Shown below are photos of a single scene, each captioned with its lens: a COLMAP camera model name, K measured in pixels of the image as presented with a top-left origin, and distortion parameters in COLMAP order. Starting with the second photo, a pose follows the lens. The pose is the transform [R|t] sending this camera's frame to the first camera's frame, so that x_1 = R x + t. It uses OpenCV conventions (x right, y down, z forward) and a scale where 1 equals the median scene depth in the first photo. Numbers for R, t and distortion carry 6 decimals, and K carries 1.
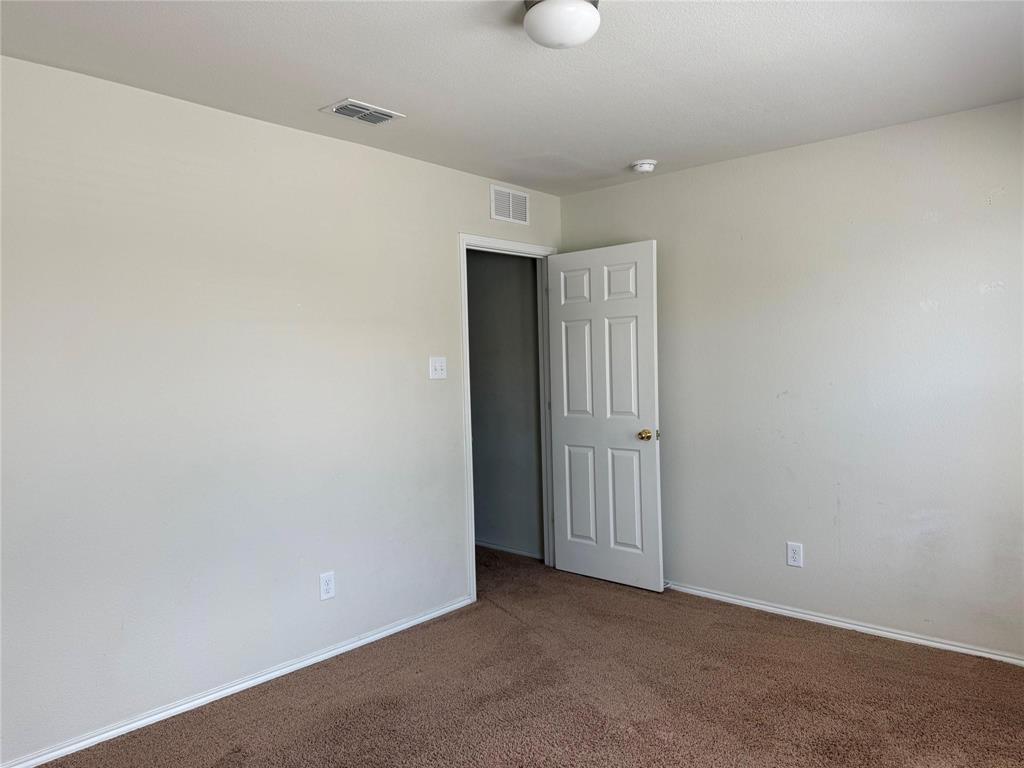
lens RADIAL K [[721.3, 0, 502.7], [0, 721.3, 382.4], [0, 0, 1]] dist [0.061936, -0.072486]
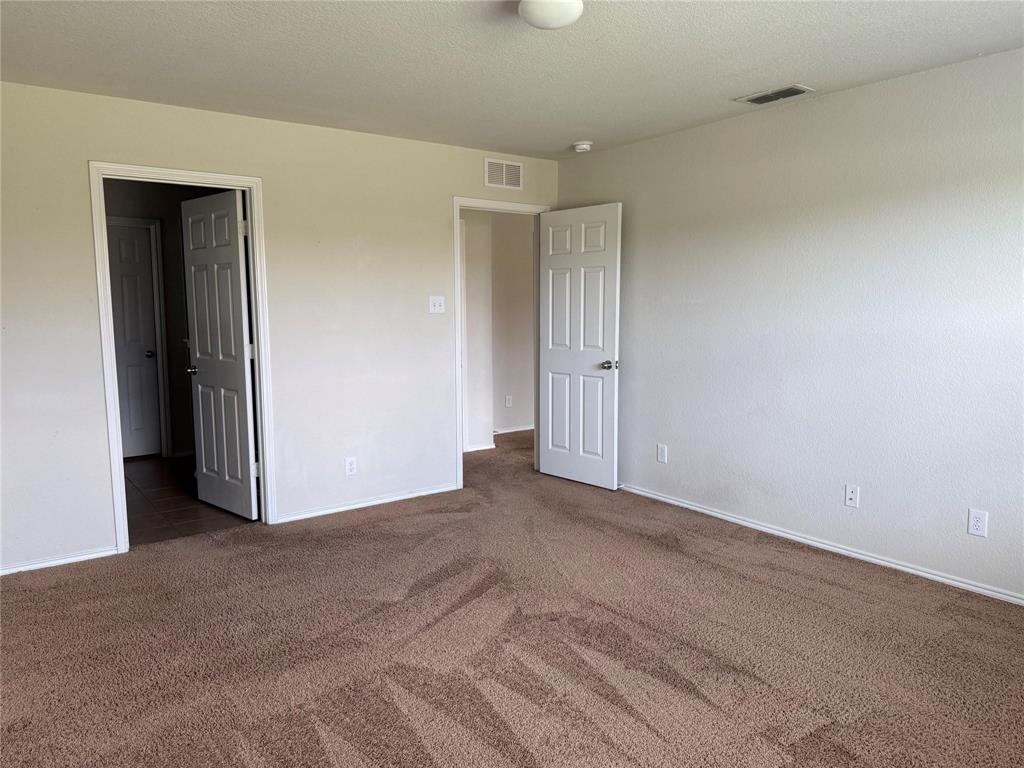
lens RADIAL K [[721.3, 0, 505.3], [0, 721.3, 379.3], [0, 0, 1]] dist [0.061936, -0.072486]
pose [[0.982673, 0.039761, -0.181030, 0.276104], [-0.025613, 0.996479, 0.079832, 0.004525], [0.183567, -0.073812, 0.980232, -0.251278]]
